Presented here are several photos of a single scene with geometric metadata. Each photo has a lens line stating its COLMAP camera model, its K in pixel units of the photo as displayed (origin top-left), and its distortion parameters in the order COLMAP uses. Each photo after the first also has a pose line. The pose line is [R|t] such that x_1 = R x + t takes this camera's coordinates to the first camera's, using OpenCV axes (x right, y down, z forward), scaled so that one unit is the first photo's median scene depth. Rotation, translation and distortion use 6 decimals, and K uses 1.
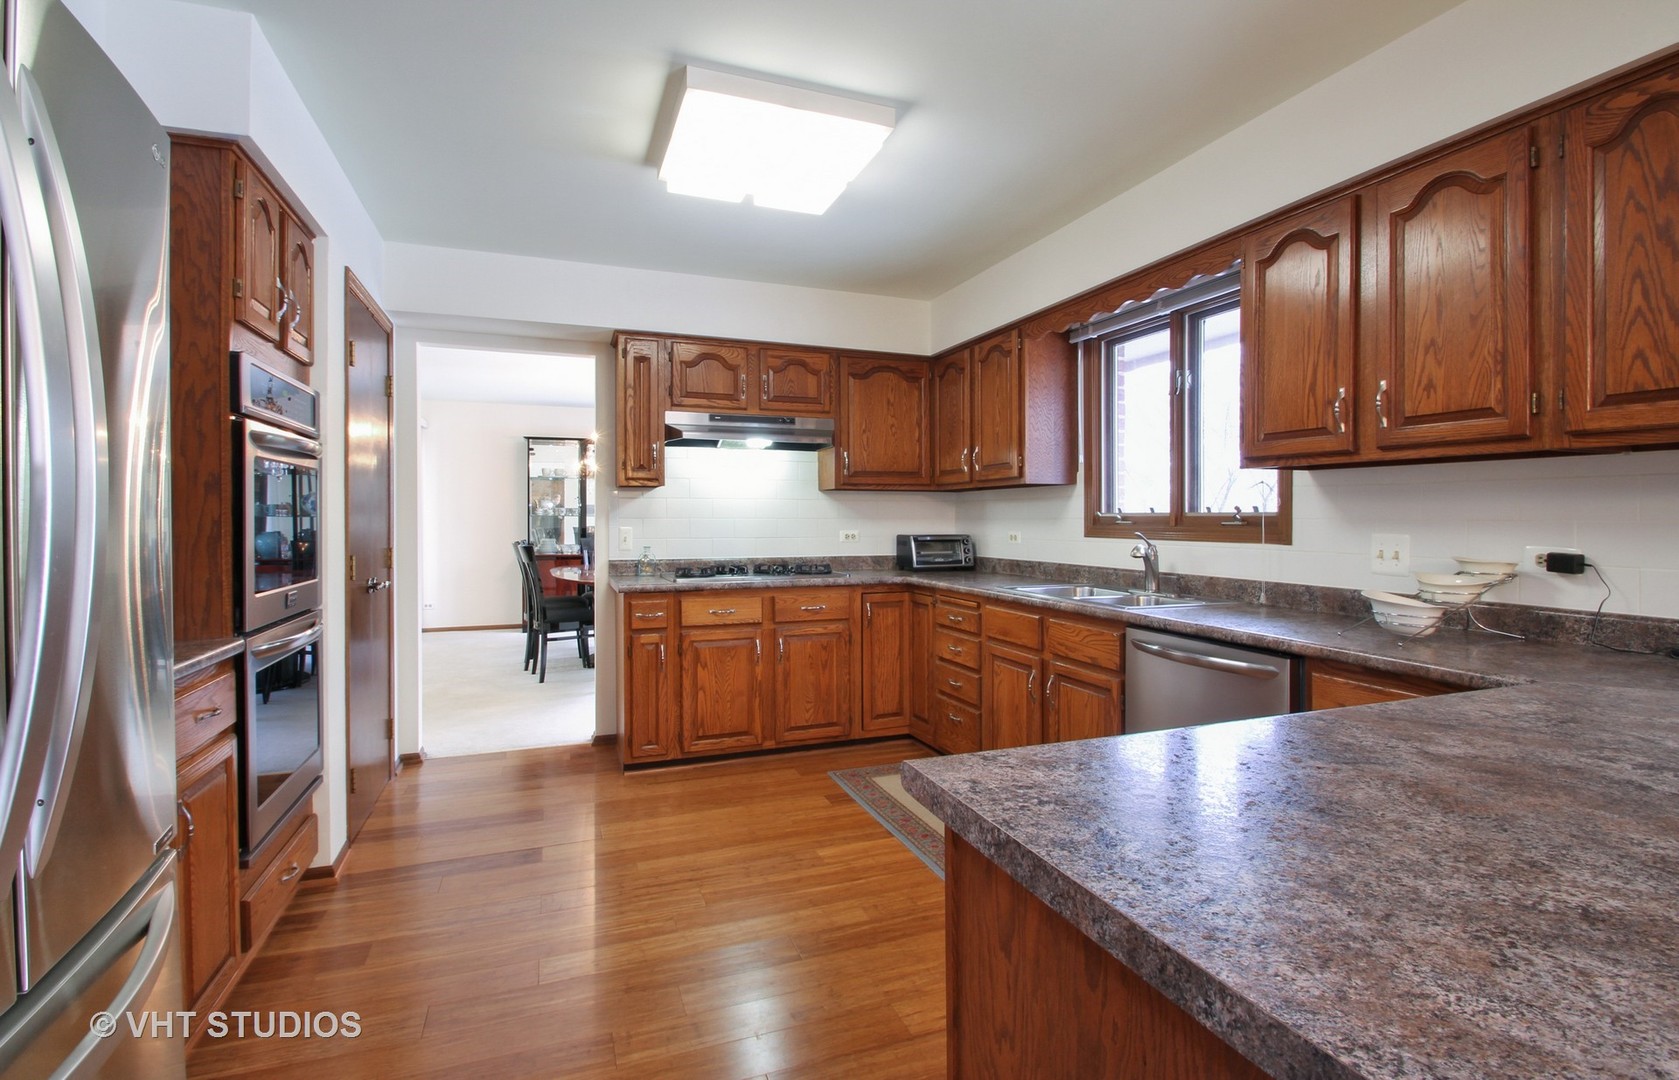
lens RADIAL K [[759.4, 0, 832.6], [0, 759.4, 524.3], [0, 0, 1]] dist [-0.003505, 0.000068]
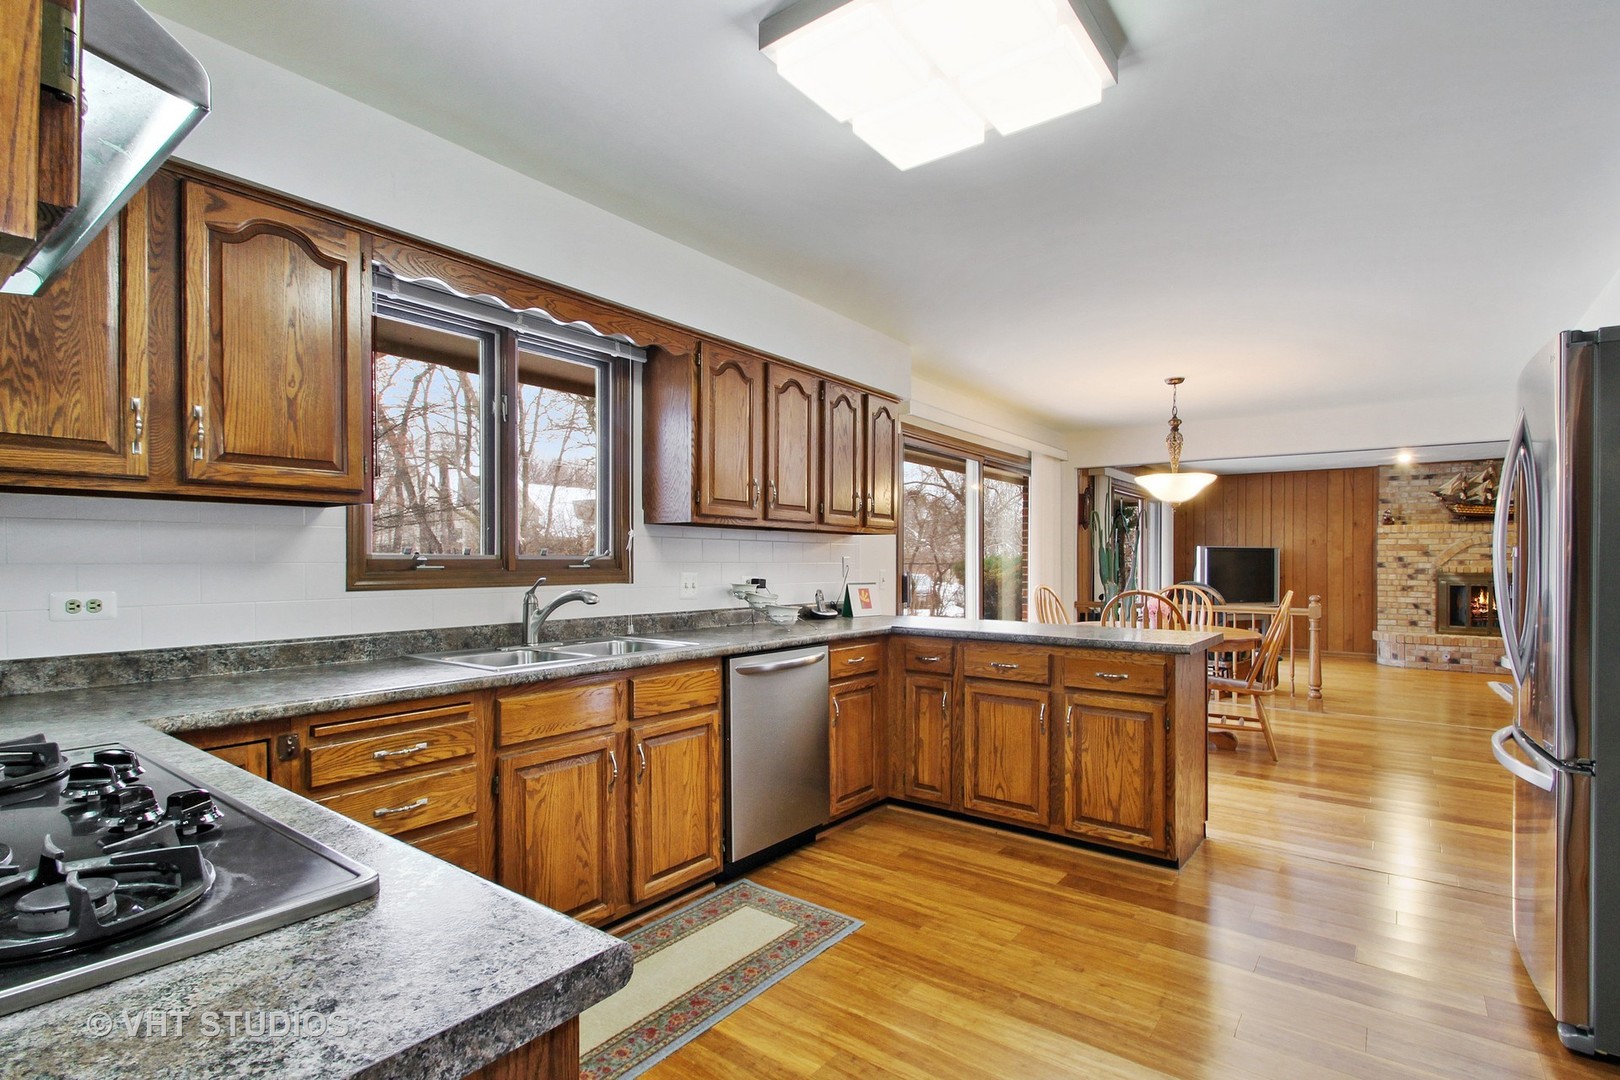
lens RADIAL K [[778.2, 0, 802.8], [0, 778.2, 565.4], [0, 0, 1]] dist [-0.021858, -0.000012]
pose [[-0.517706, -0.002361, 0.855556, -0.554767], [0.012150, 0.999875, 0.010112, -0.009253], [-0.855472, 0.015630, -0.517612, 1.292666]]
